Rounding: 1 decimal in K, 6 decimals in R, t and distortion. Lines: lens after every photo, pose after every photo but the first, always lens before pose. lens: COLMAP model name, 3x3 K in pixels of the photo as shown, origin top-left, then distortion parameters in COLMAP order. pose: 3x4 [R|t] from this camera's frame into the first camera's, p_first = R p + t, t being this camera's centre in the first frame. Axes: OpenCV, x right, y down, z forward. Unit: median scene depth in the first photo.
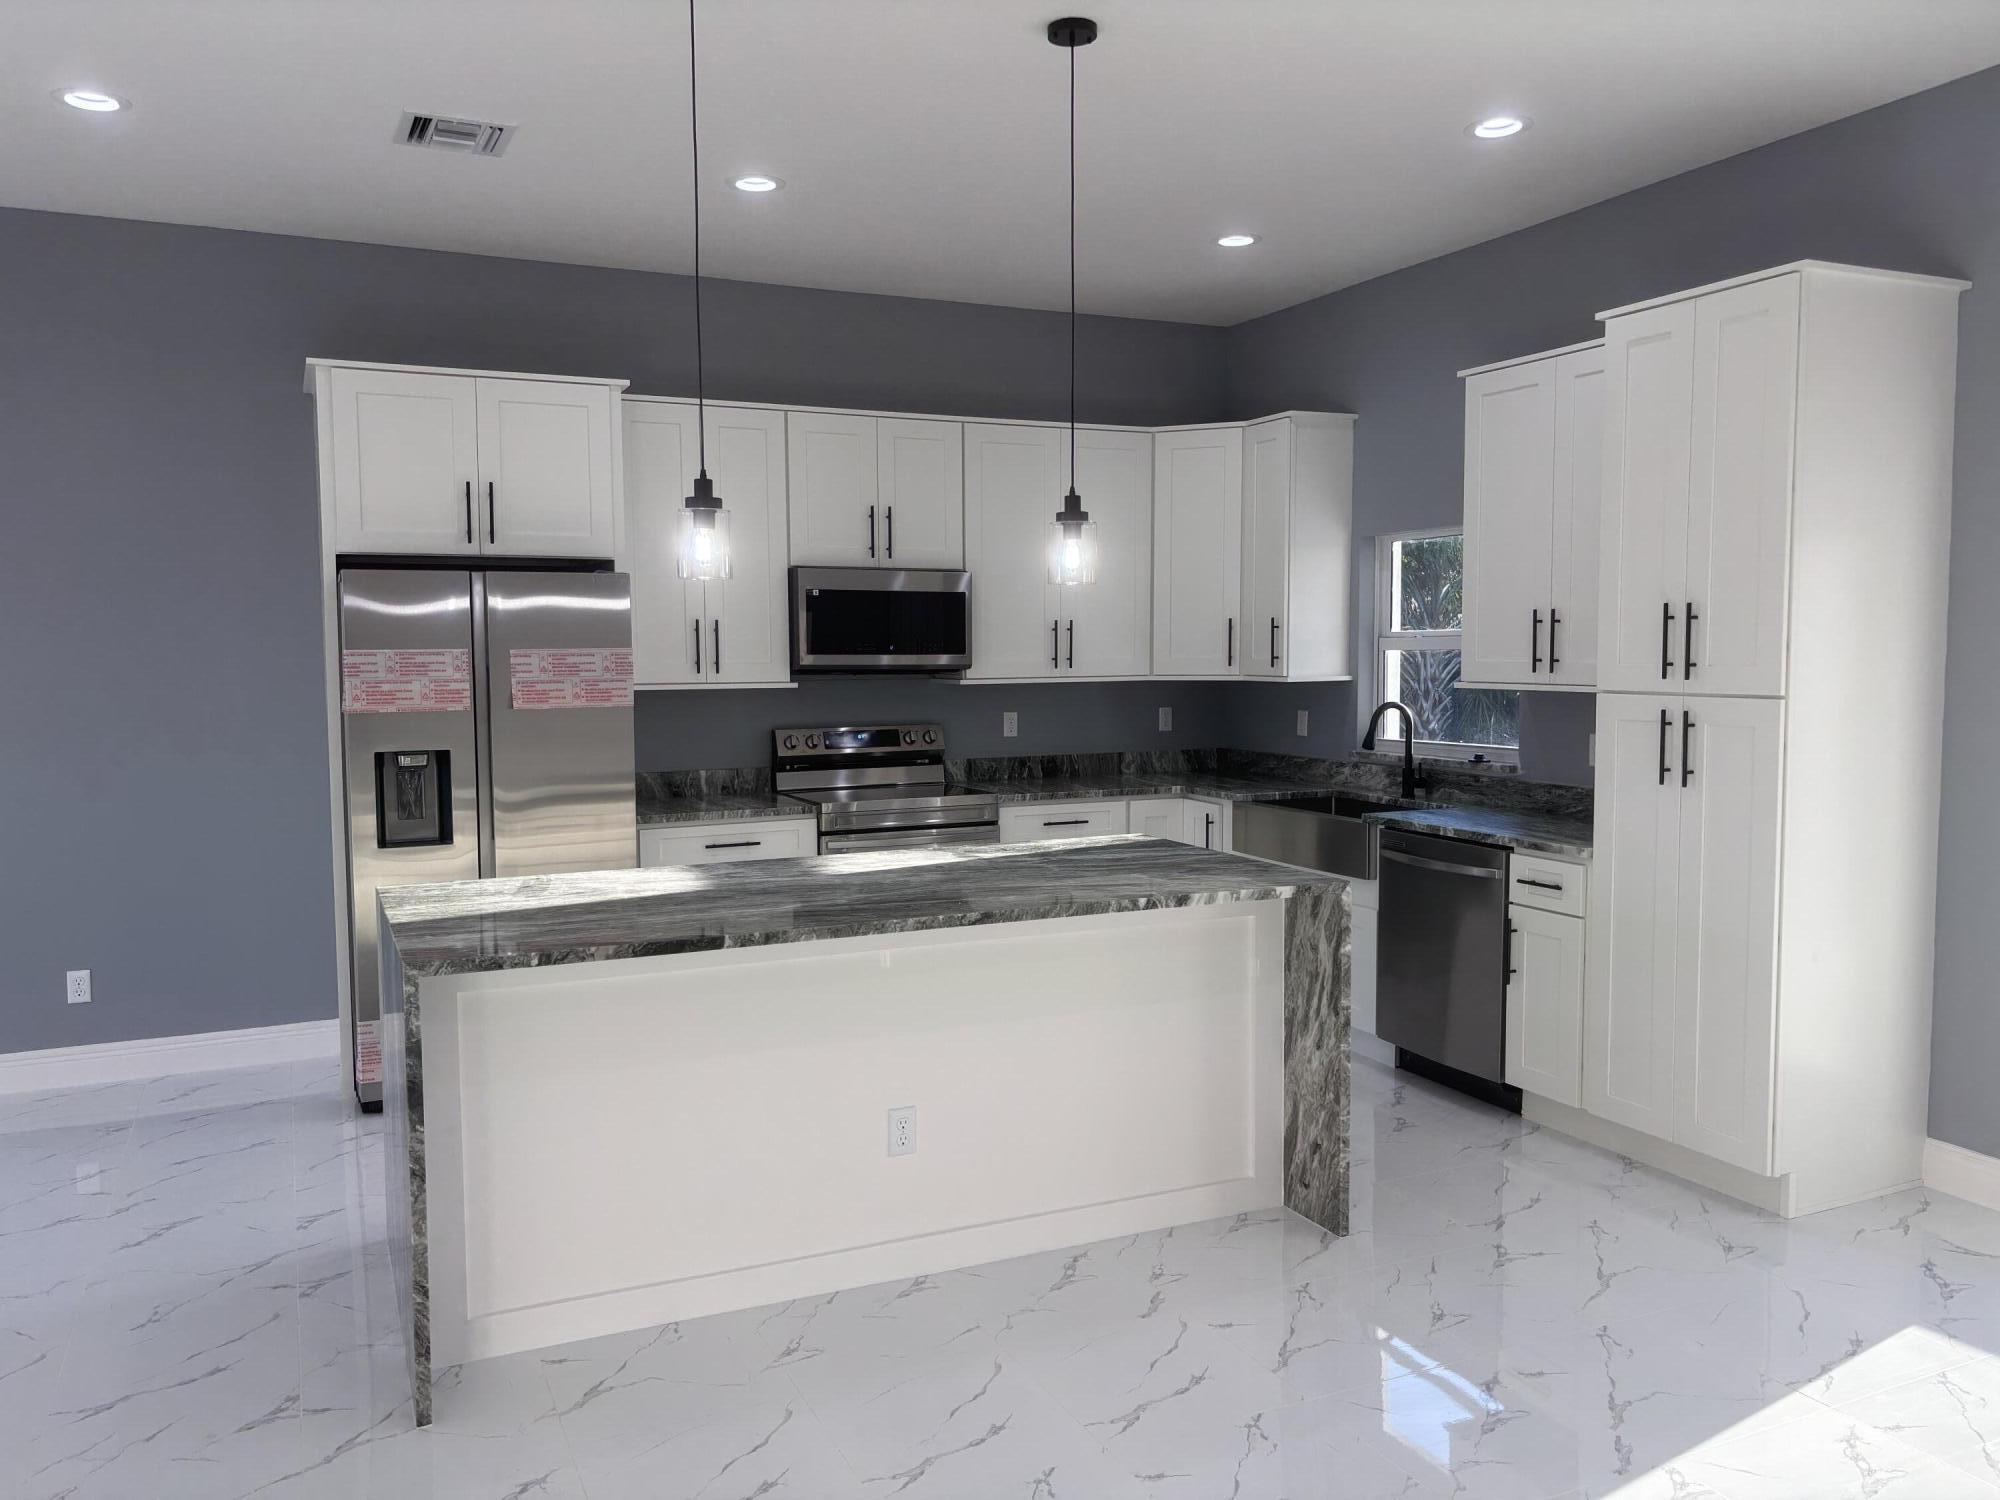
lens RADIAL K [[1486.3, 0, 983.6], [0, 1486.3, 754.6], [0, 0, 1]] dist [0.086935, -0.088986]
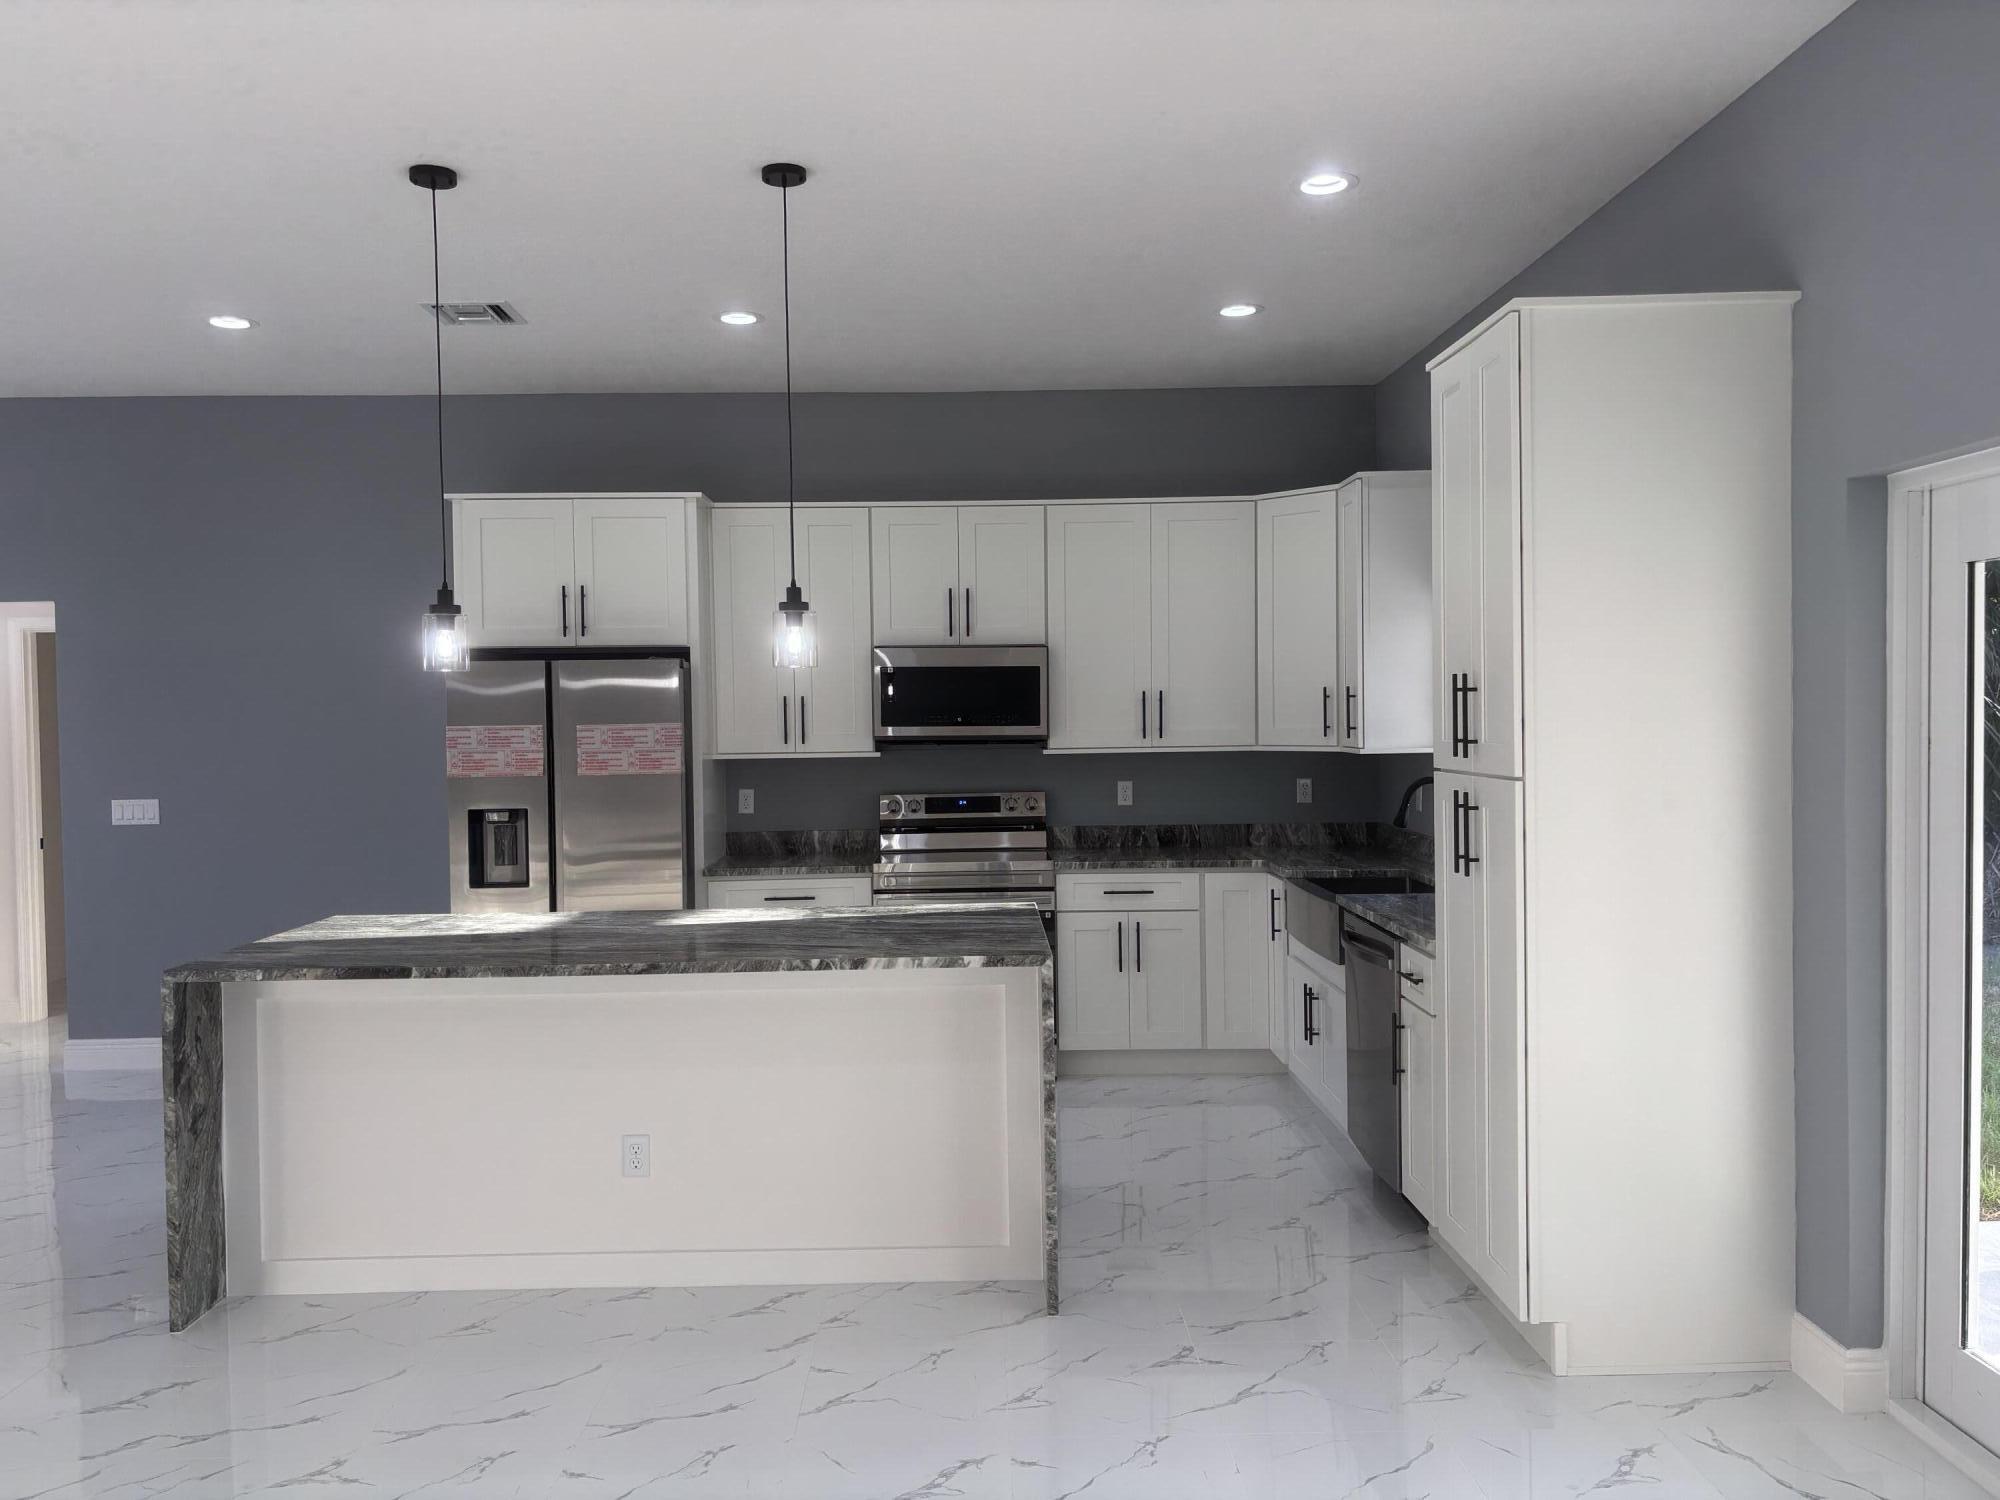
lens RADIAL K [[1486.3, 0, 983.6], [0, 1486.3, 754.6], [0, 0, 1]] dist [0.086935, -0.088986]
pose [[0.914835, 0.005024, -0.403797, 0.449692], [-0.021756, 0.999084, -0.036859, -0.009596], [0.403242, 0.042505, 0.914106, 0.041901]]
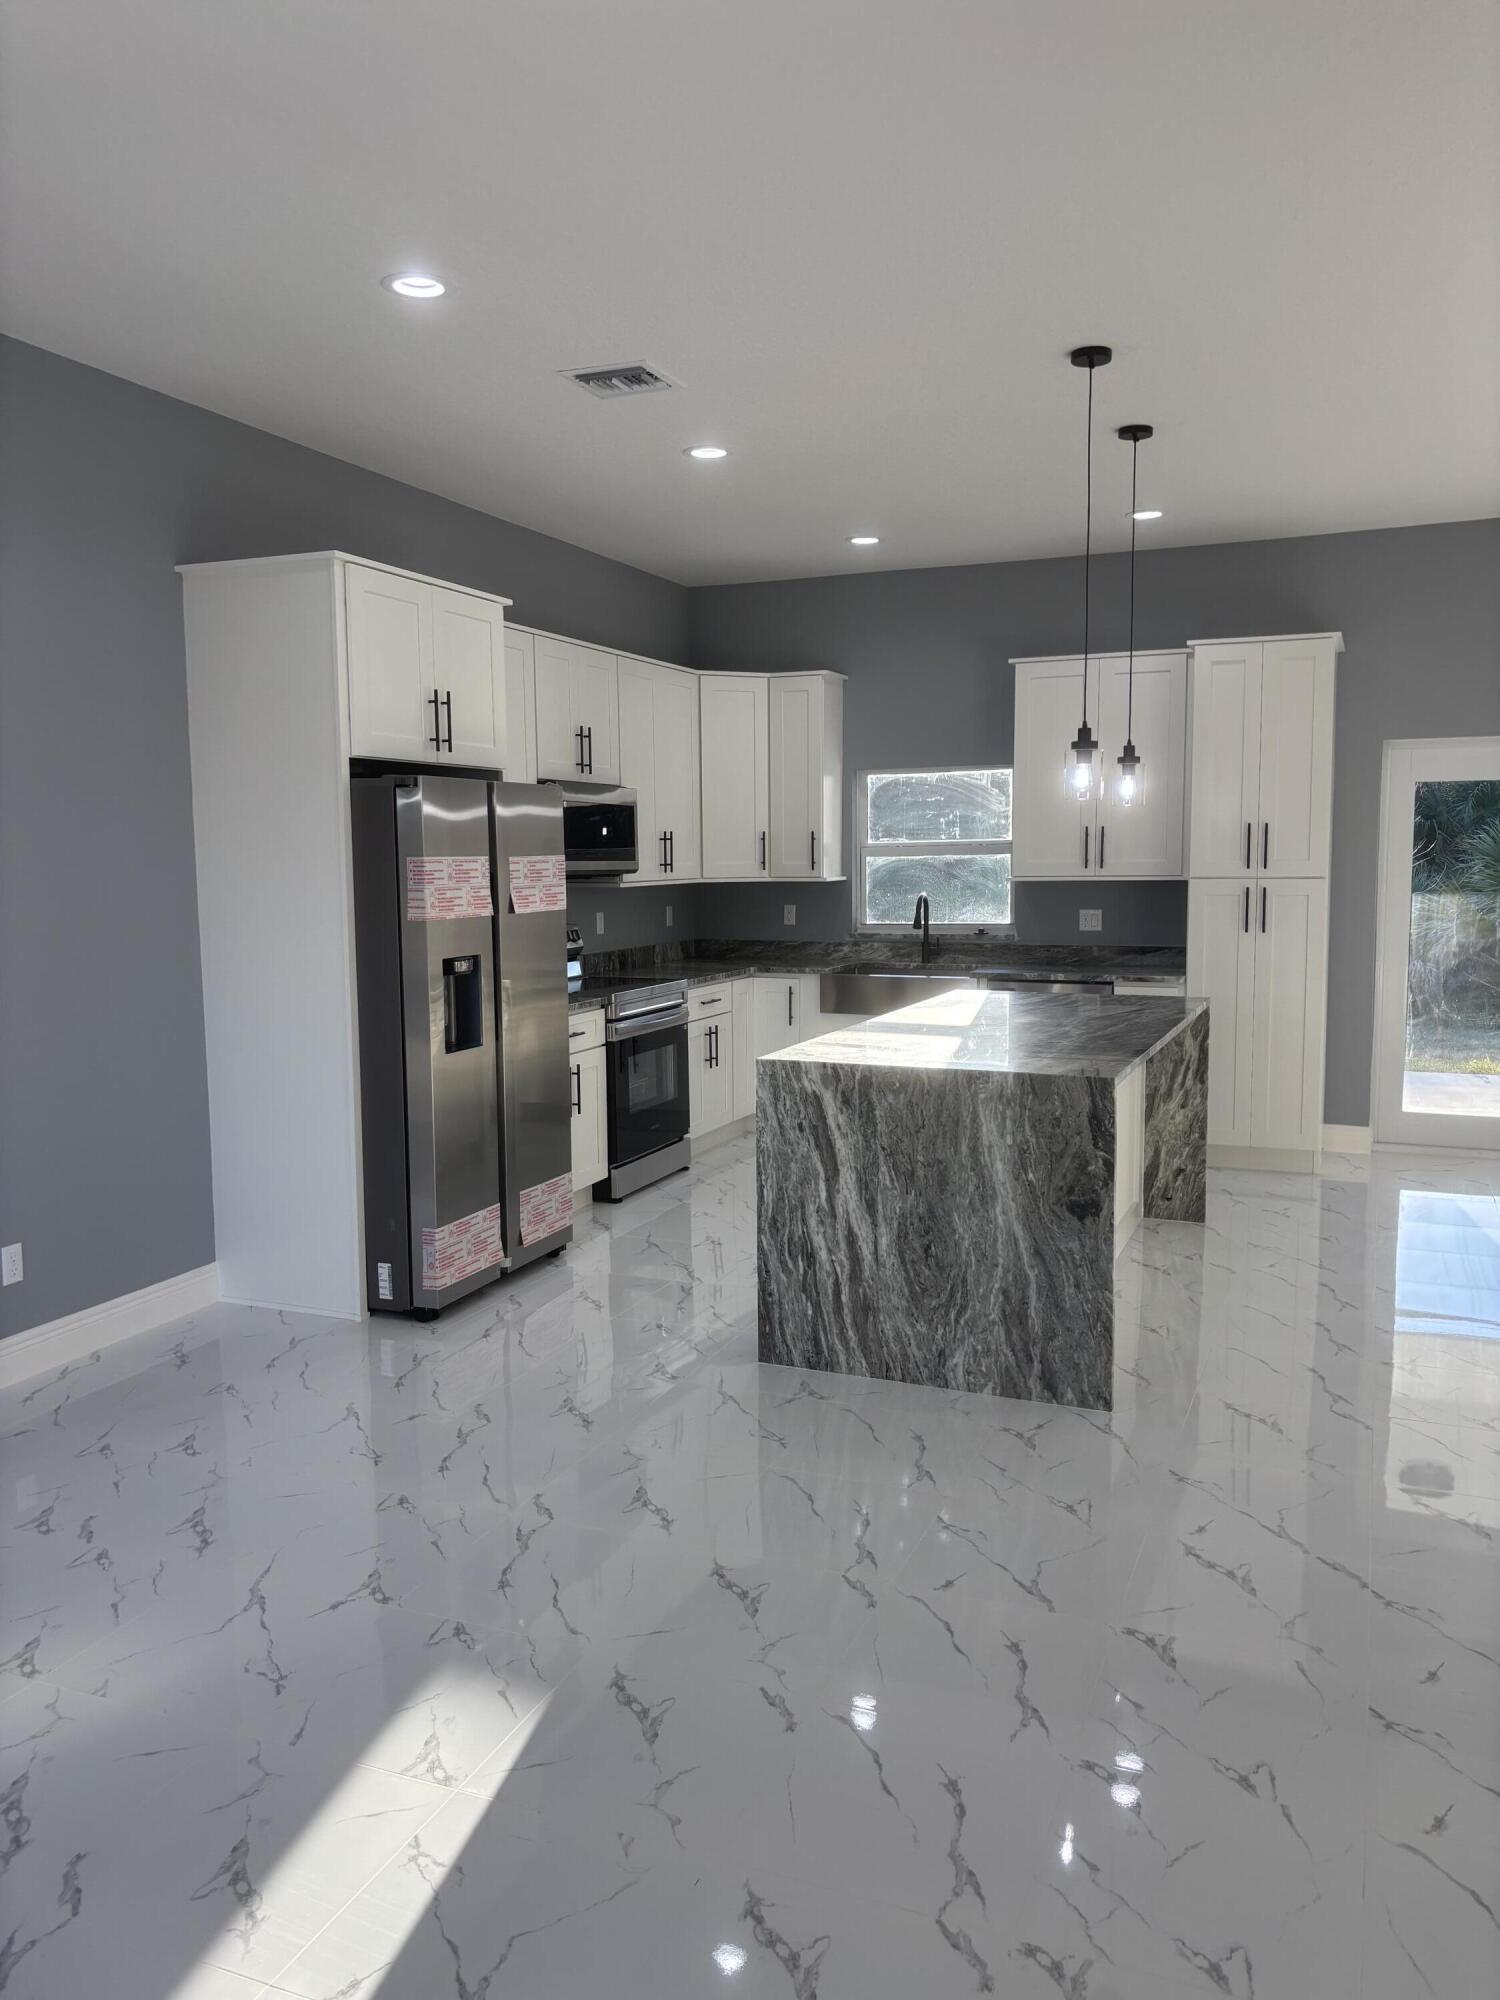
lens RADIAL K [[1486.3, 0, 750.0], [0, 1486.3, 1000.0], [0, 0, 1]] dist [0.086935, -0.088986]
pose [[0.738132, -0.069021, 0.671116, -0.872400], [0.055633, 0.997592, 0.041408, -0.003890], [-0.672358, 0.006772, 0.740195, 0.113798]]
